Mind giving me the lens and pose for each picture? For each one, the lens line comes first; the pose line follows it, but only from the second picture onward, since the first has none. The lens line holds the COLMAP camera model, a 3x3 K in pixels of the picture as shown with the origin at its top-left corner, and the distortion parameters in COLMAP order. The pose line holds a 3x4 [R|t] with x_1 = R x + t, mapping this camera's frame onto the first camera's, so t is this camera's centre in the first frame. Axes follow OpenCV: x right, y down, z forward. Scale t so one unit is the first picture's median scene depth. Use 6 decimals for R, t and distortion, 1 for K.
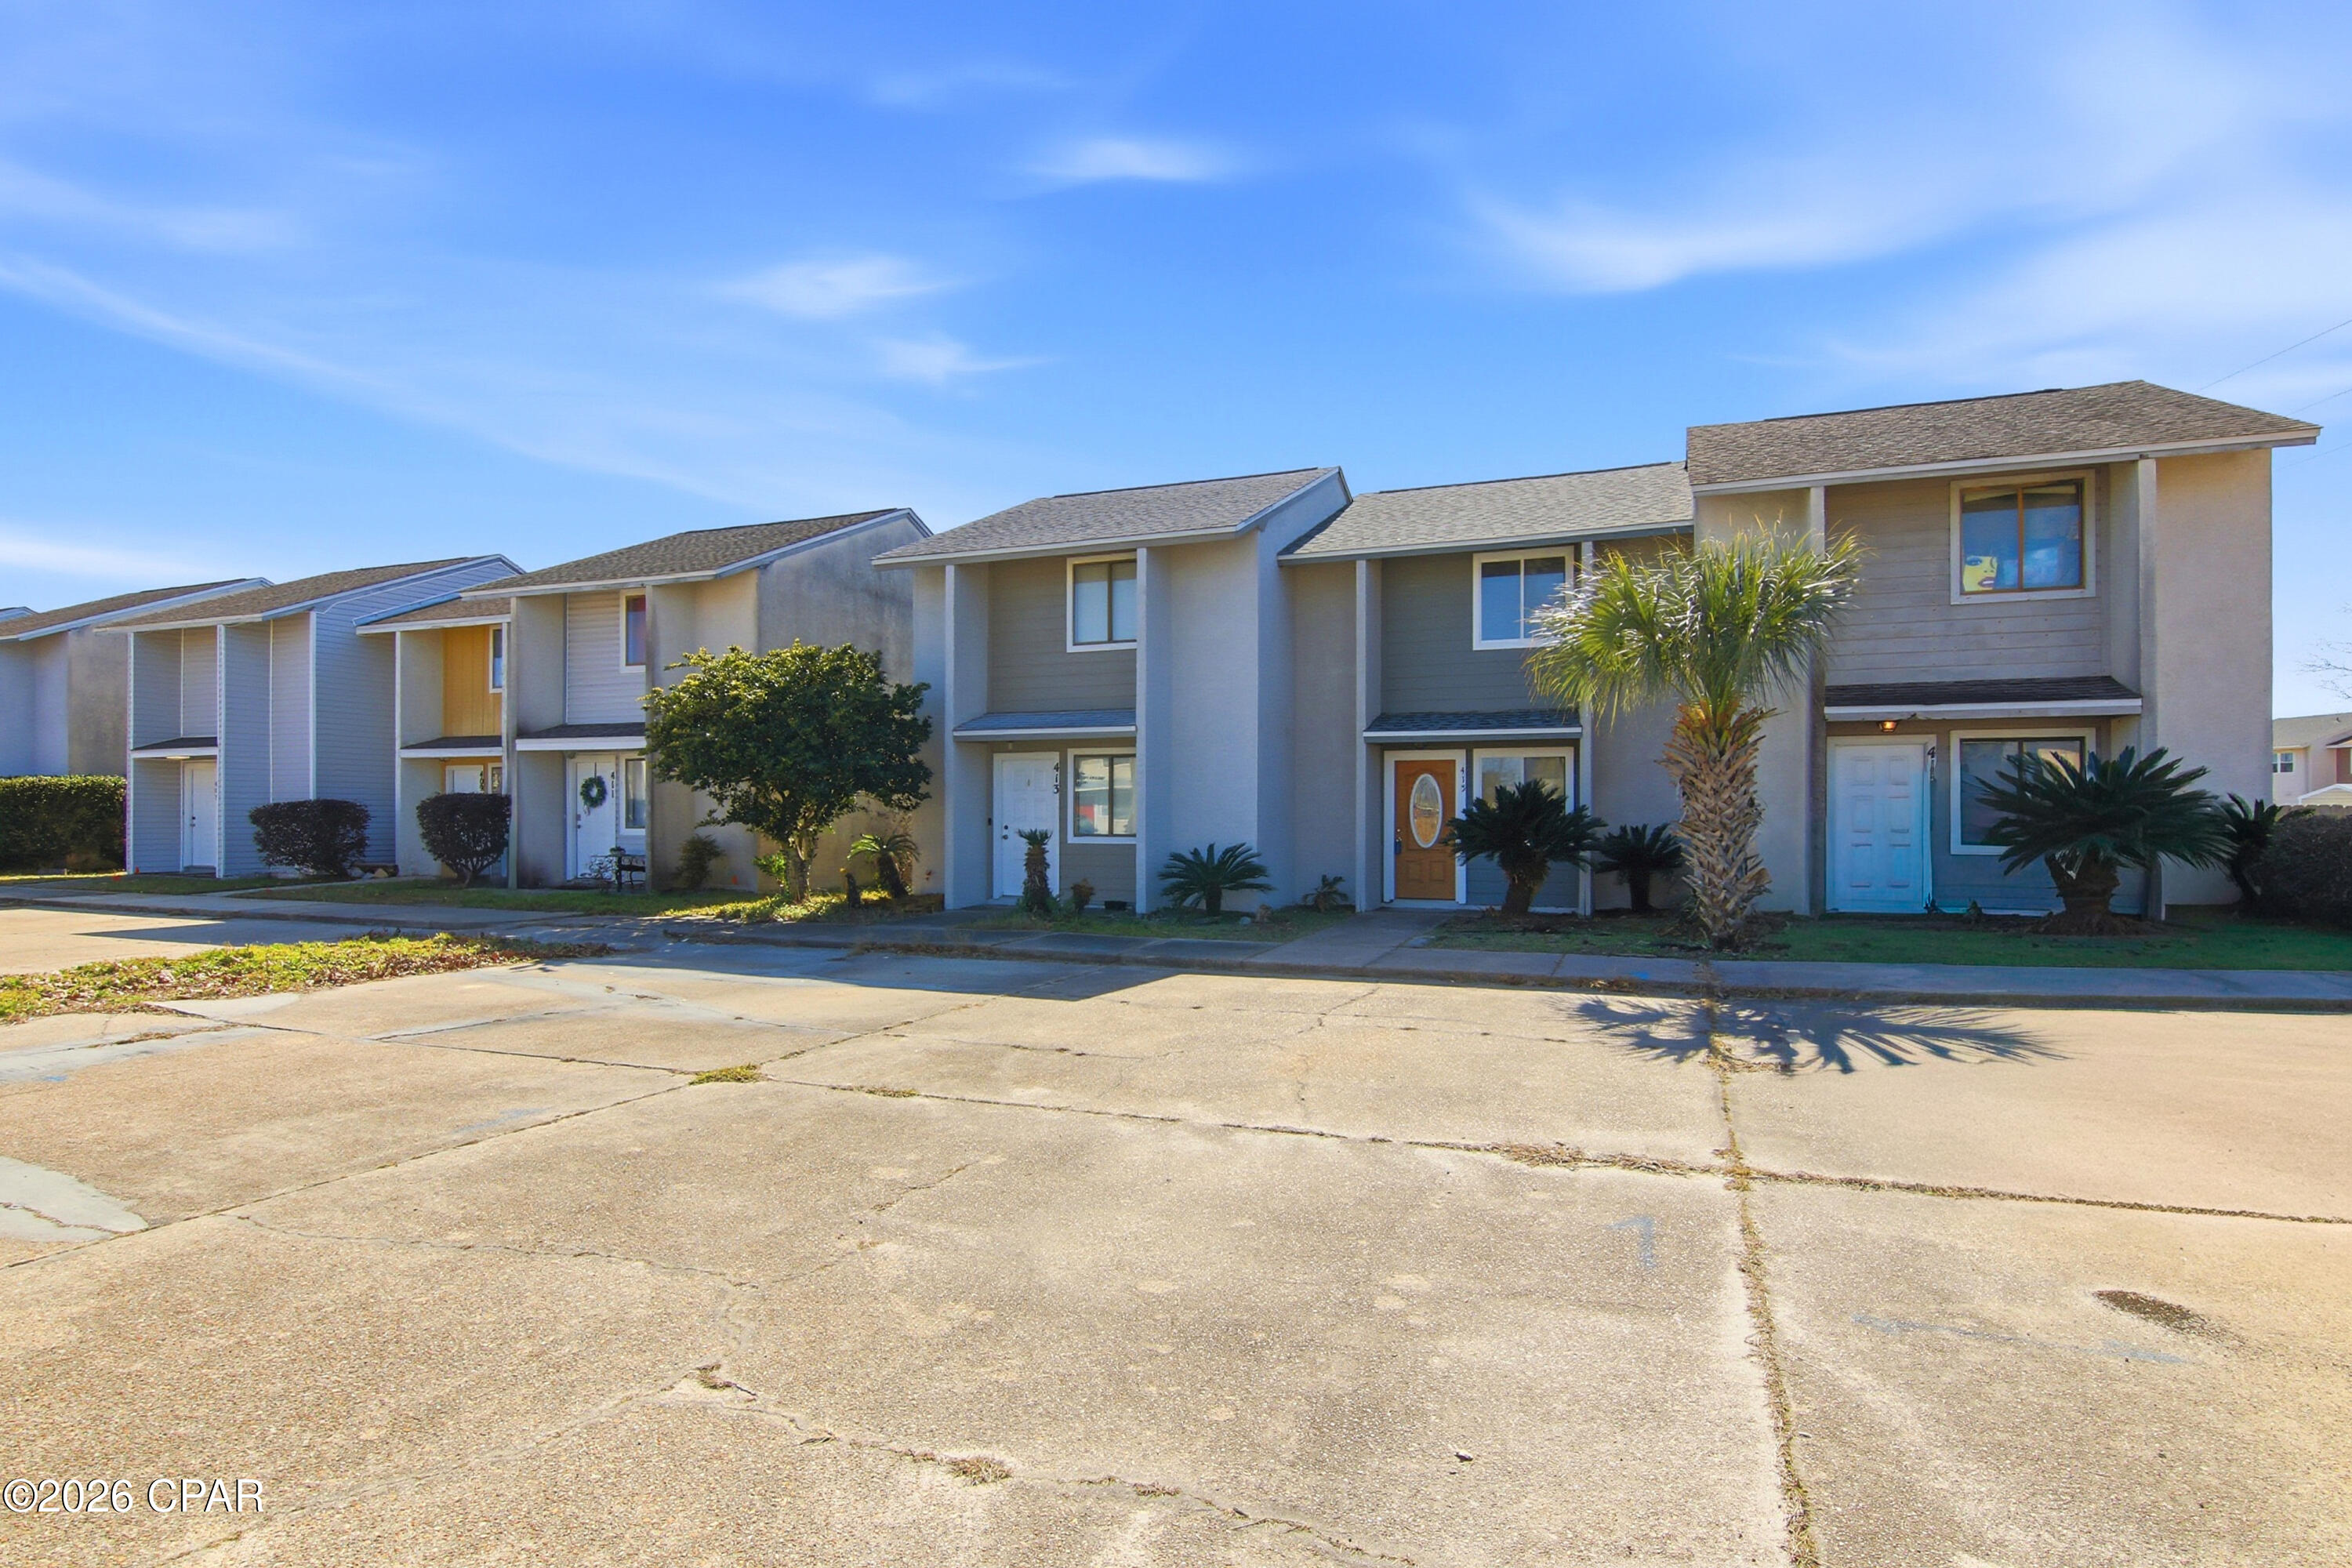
lens RADIAL K [[1224.5, 0, 1174.4], [0, 1224.5, 804.5], [0, 0, 1]] dist [-0.003967, -0.012994]
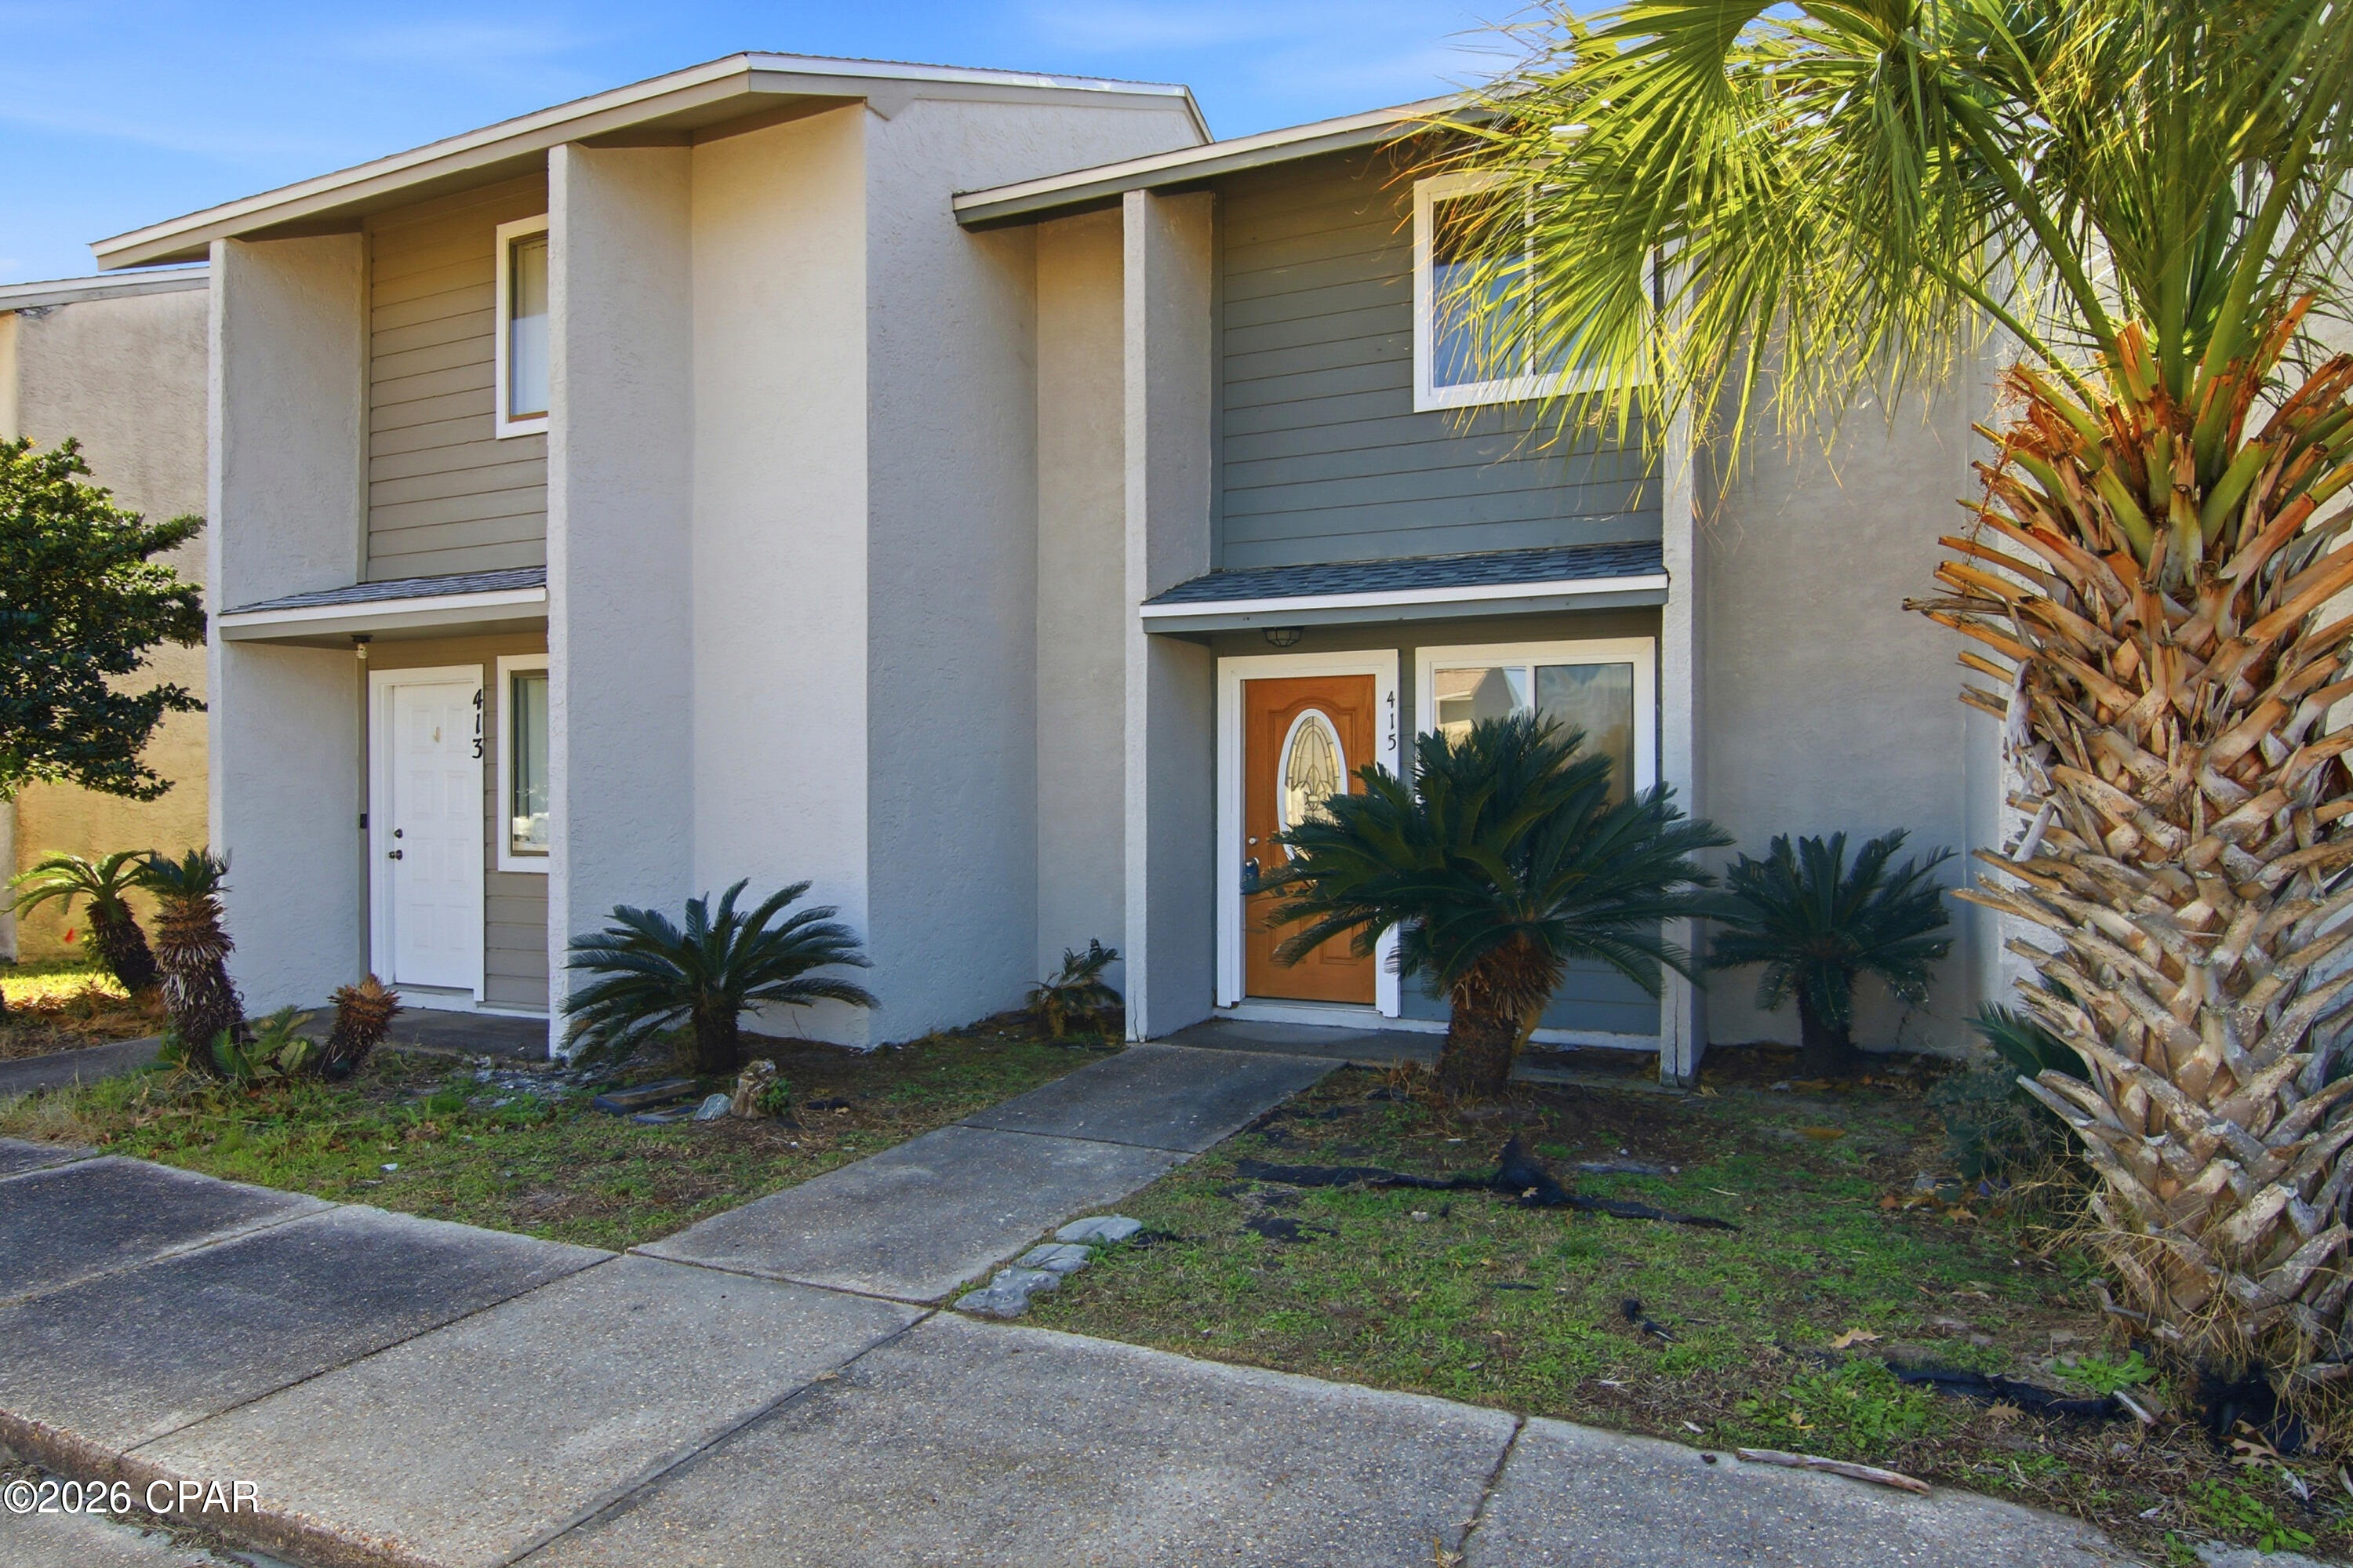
lens RADIAL K [[1422.2, 0, 1184.3], [0, 1422.2, 790.6], [0, 0, 1]] dist [-0.018790, -0.000473]
pose [[0.998821, -0.002543, -0.048474, 0.191769], [0.003000, 0.999952, 0.009359, -0.001295], [0.048448, -0.009494, 0.998781, 0.520153]]
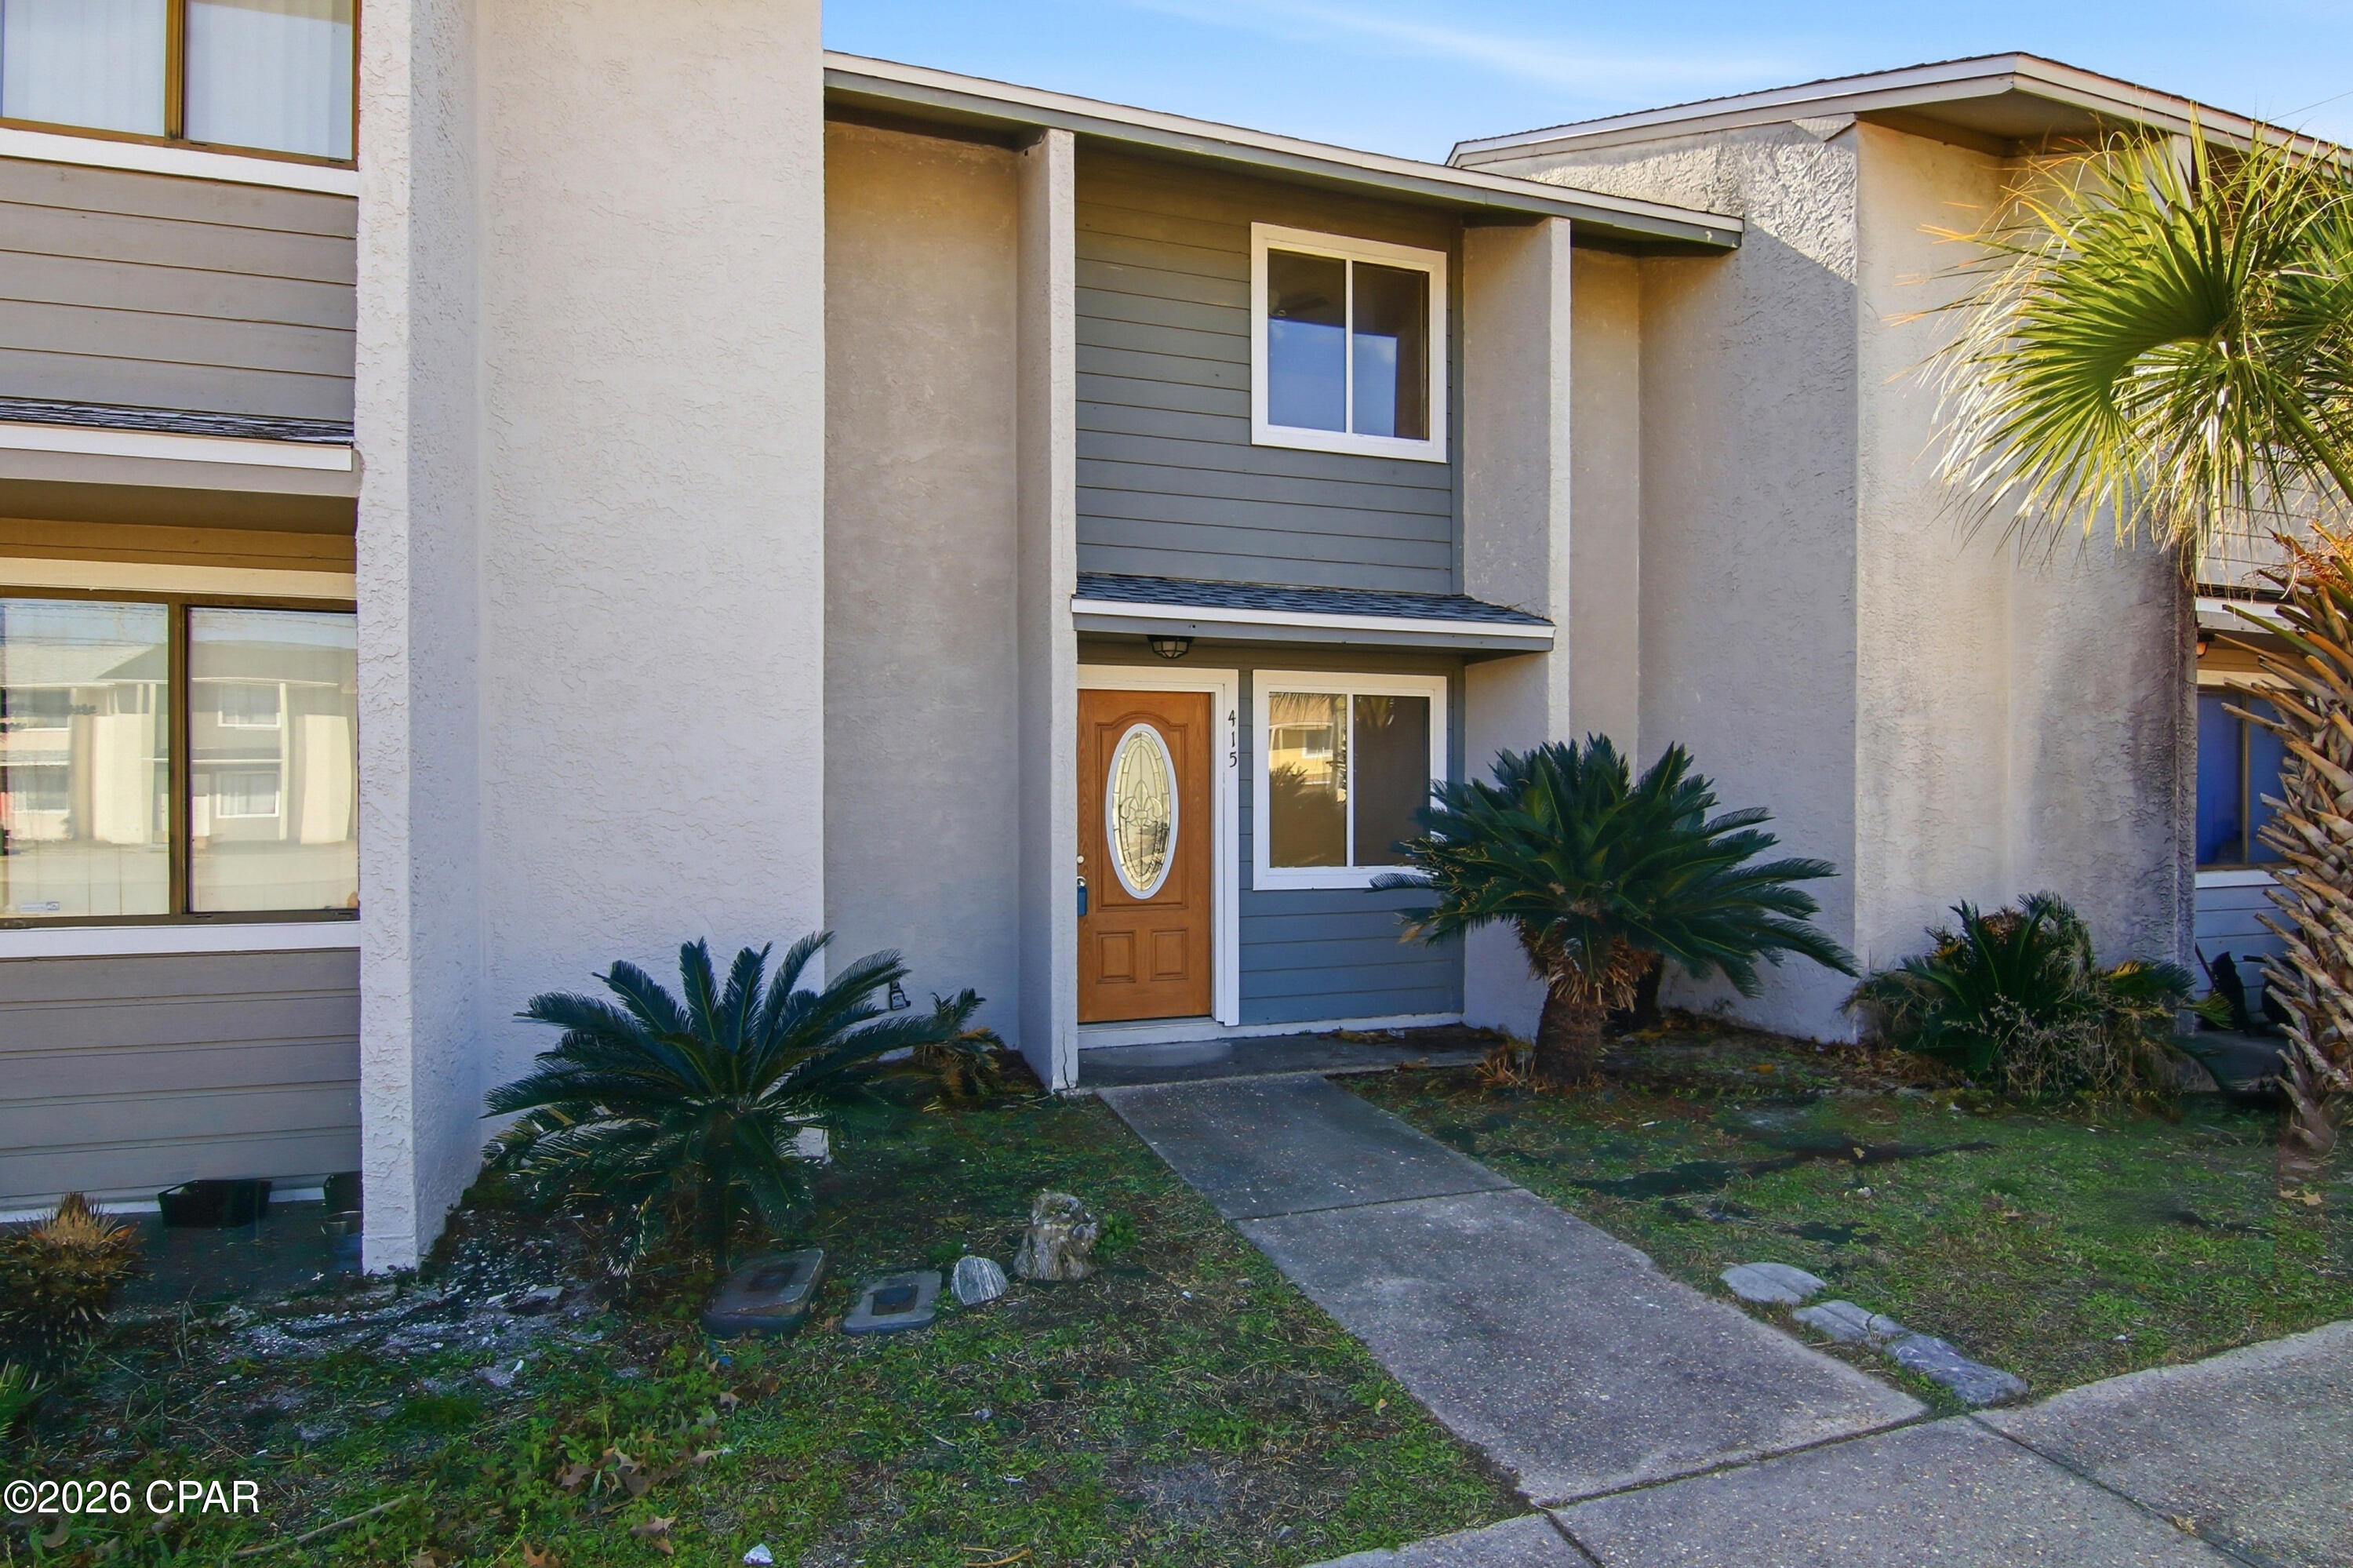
lens RADIAL K [[1225.1, 0, 1189.1], [0, 1225.1, 798.7], [0, 0, 1]] dist [-0.003967, -0.012994]
pose [[0.758700, 0.000574, 0.651439, -0.059214], [-0.004730, 0.999978, 0.004627, -0.001047], [-0.651423, -0.006592, 0.758686, 0.694809]]
